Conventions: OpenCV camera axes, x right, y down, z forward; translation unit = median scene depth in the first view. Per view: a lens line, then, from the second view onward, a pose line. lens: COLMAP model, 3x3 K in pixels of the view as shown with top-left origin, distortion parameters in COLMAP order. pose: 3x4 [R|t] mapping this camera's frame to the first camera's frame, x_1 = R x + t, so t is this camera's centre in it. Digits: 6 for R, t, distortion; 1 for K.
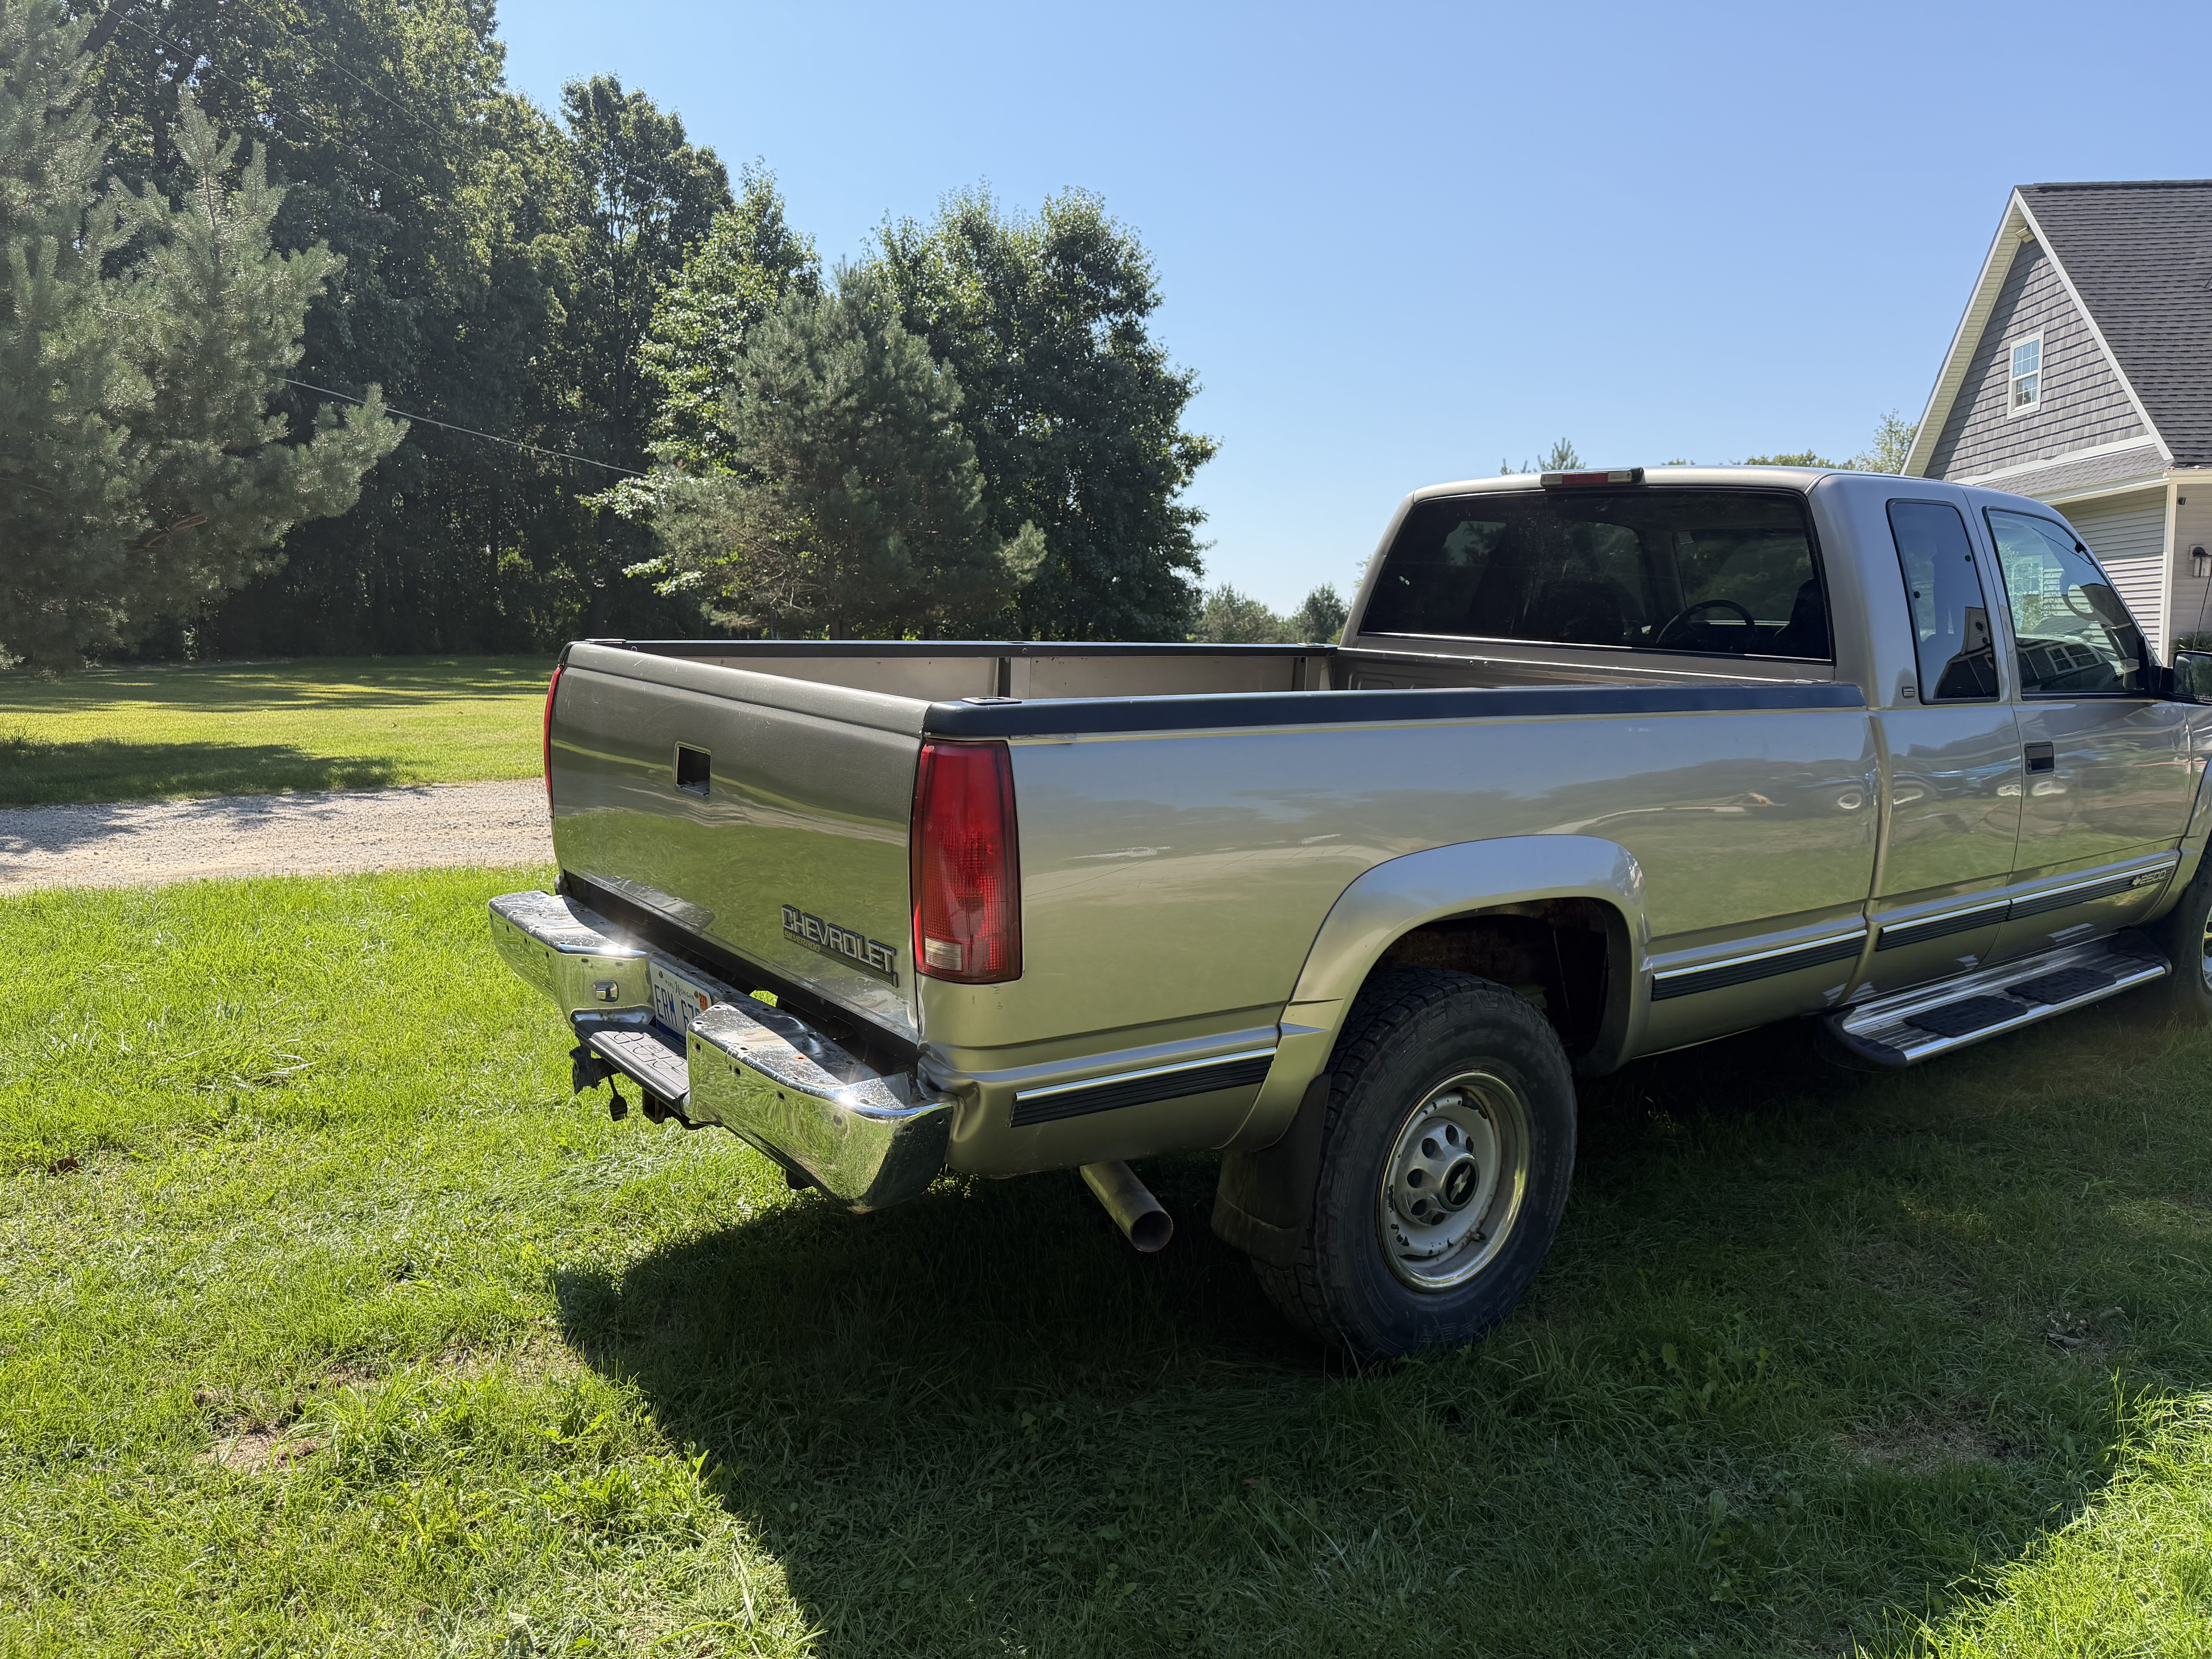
lens RADIAL K [[1530.2, 0, 1119.4], [0, 1530.2, 834.9], [0, 0, 1]] dist [0.033370, -0.045535]
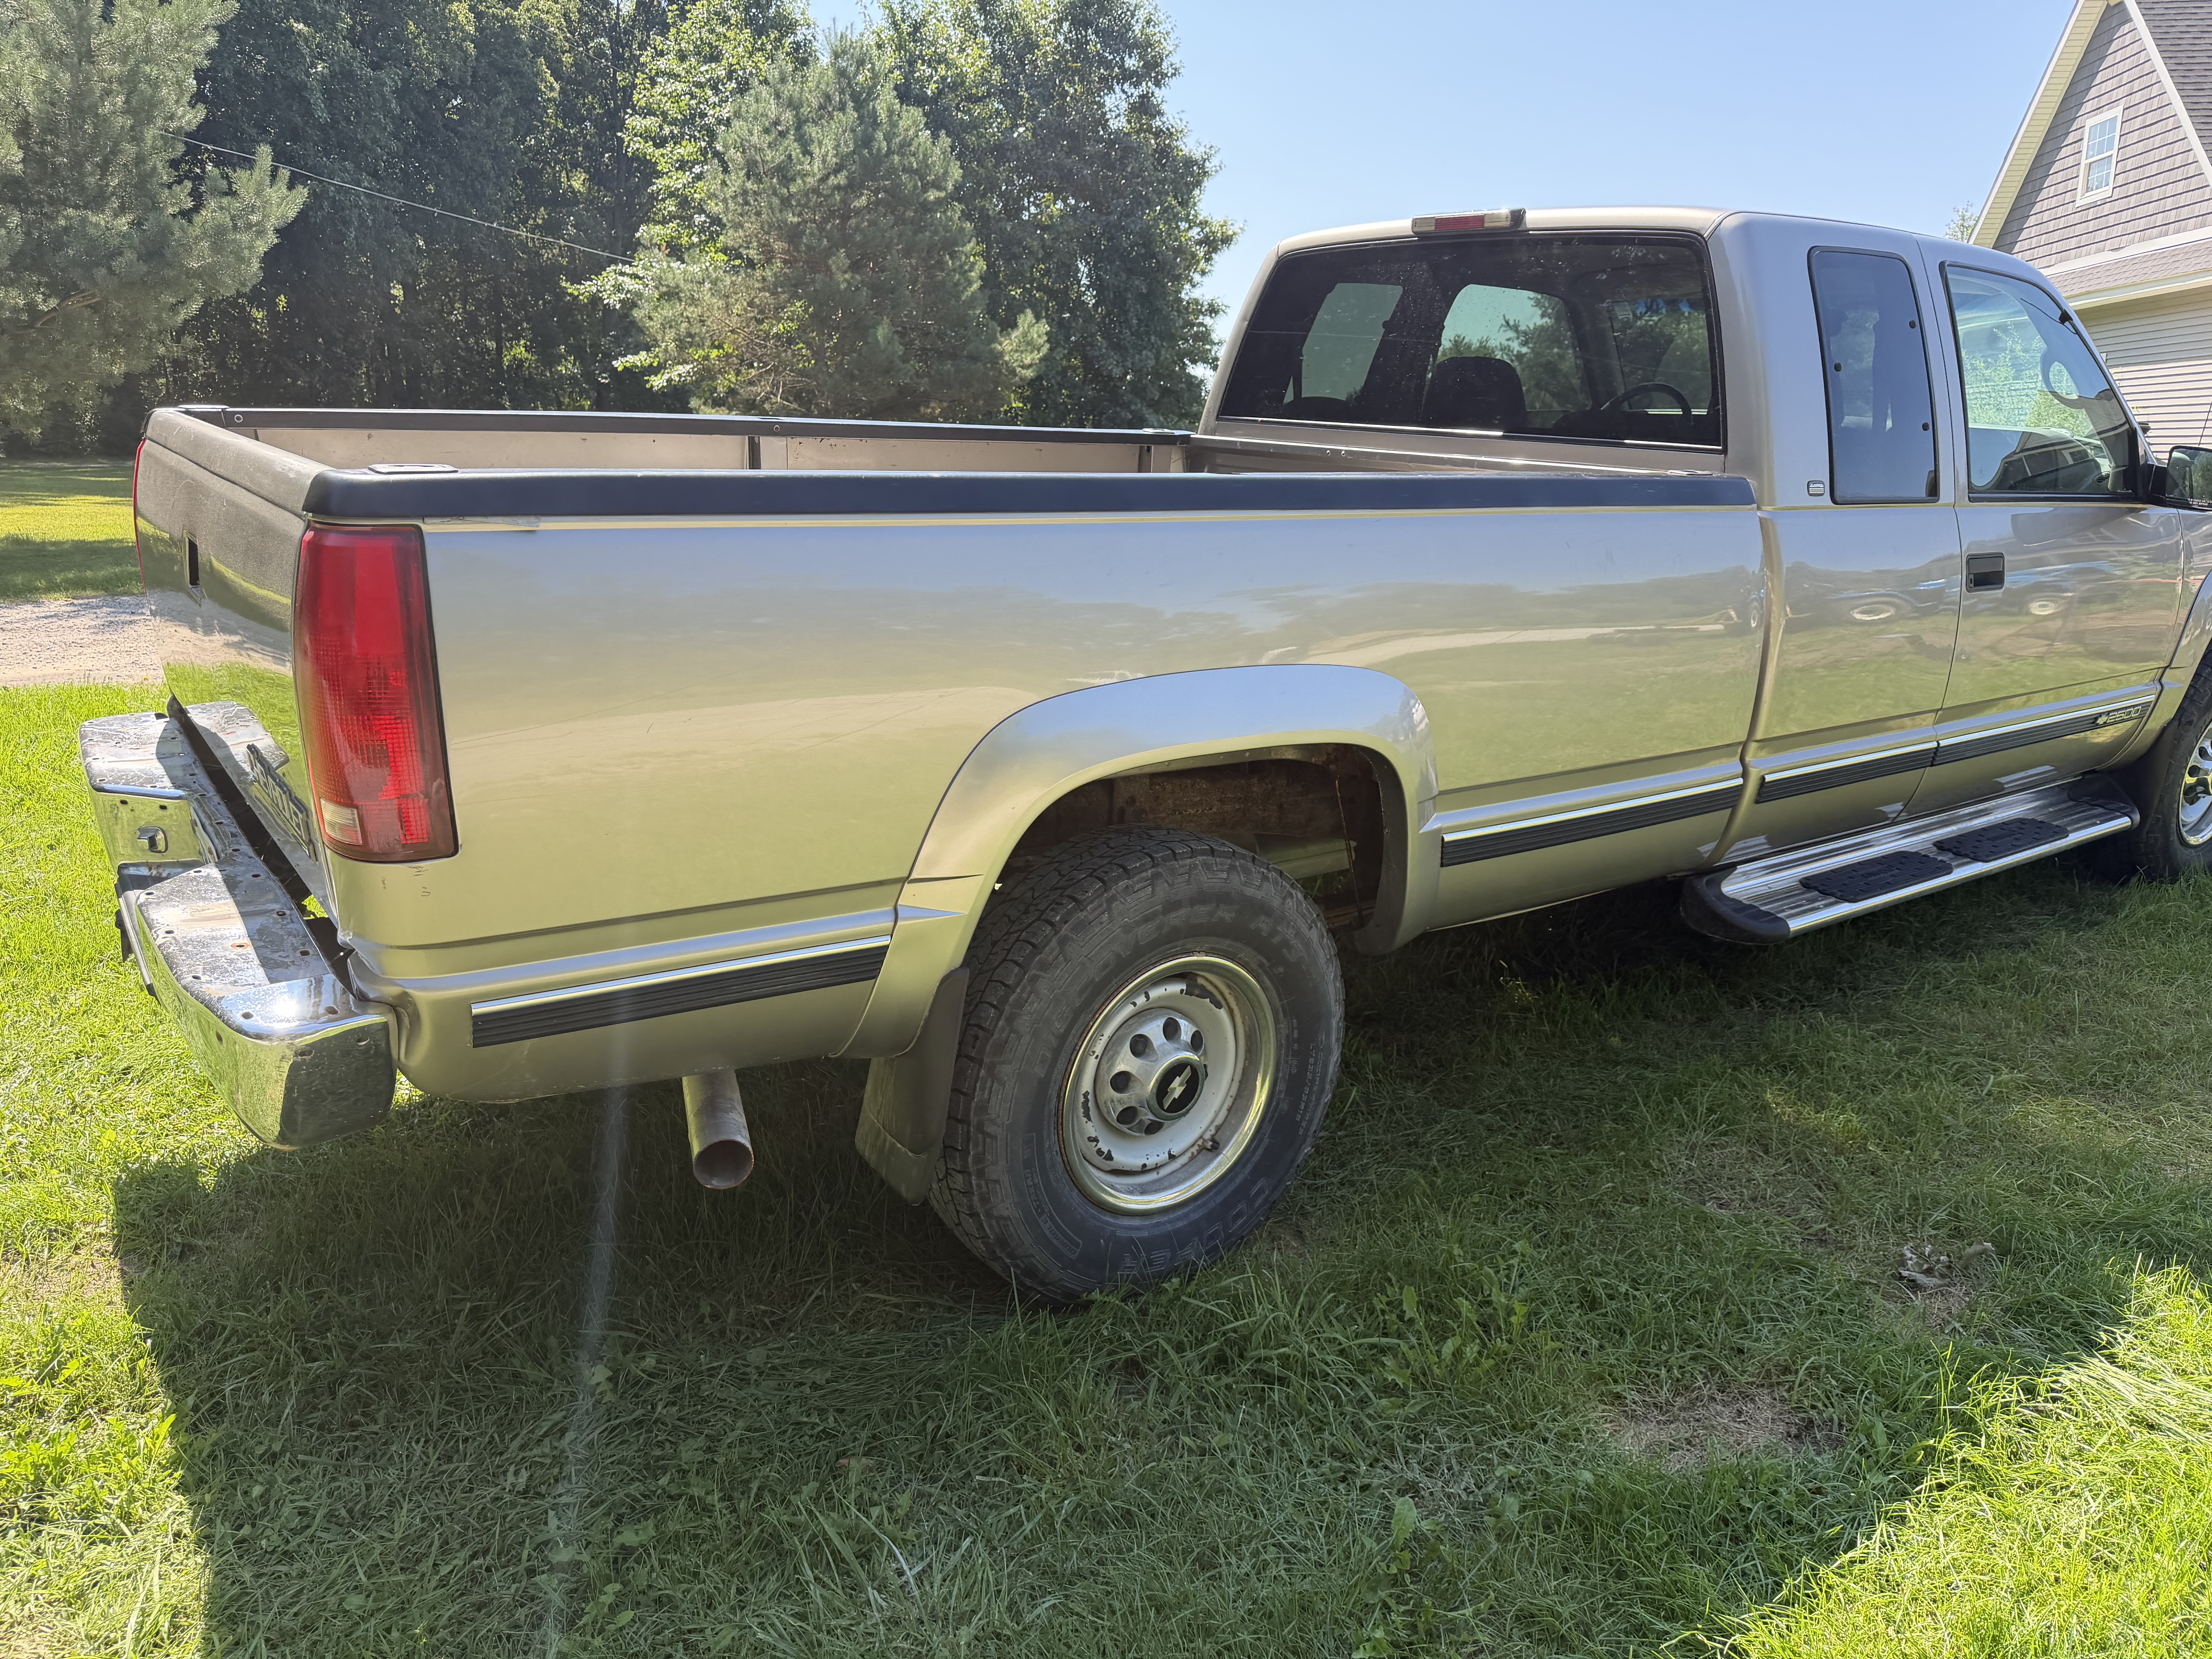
lens RADIAL K [[1545.4, 0, 1115.3], [0, 1545.4, 822.2], [0, 0, 1]] dist [-0.004242, -0.002160]
pose [[0.999687, 0.013590, -0.021015, 0.026277], [-0.011105, 0.993397, 0.114189, -0.000994], [0.022428, -0.113920, 0.993237, 0.025752]]
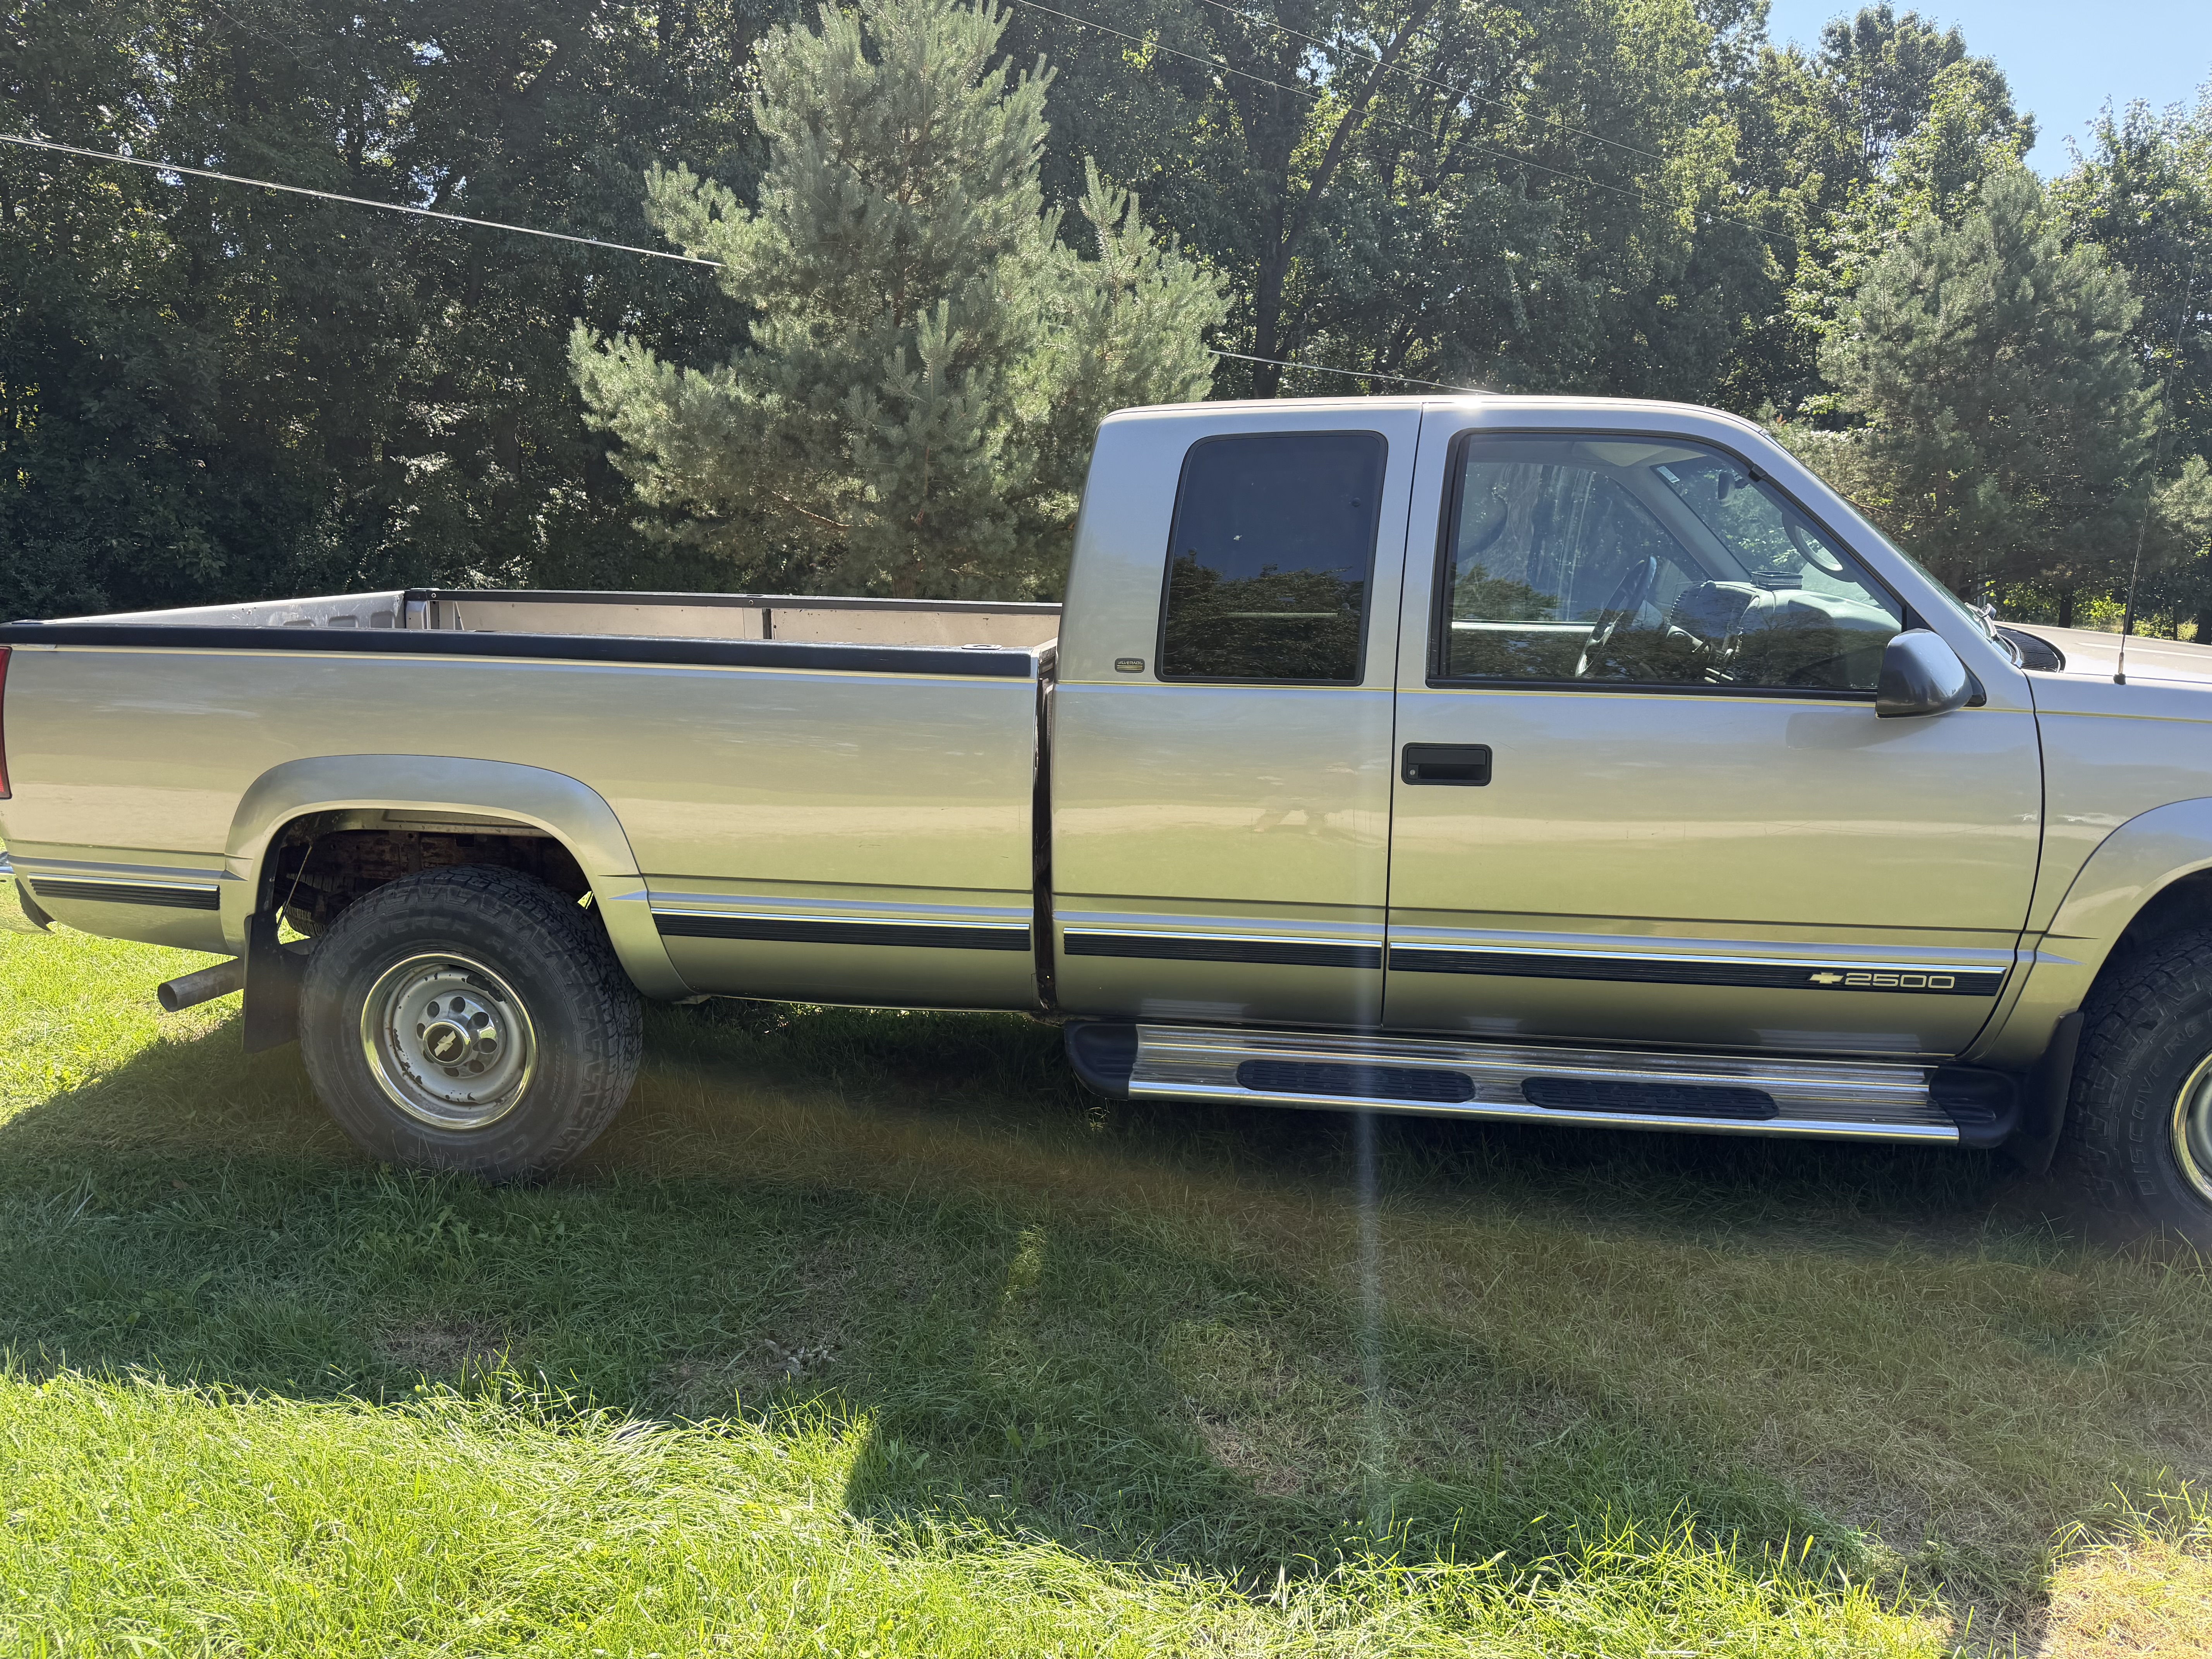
lens RADIAL K [[1532.4, 0, 1165.5], [0, 1532.4, 828.5], [0, 0, 1]] dist [0.033125, -0.022624]
pose [[0.719040, 0.115768, -0.685258, 0.183849], [-0.102606, 0.992906, 0.060078, -0.008978], [0.687352, 0.027113, 0.725818, 0.065610]]
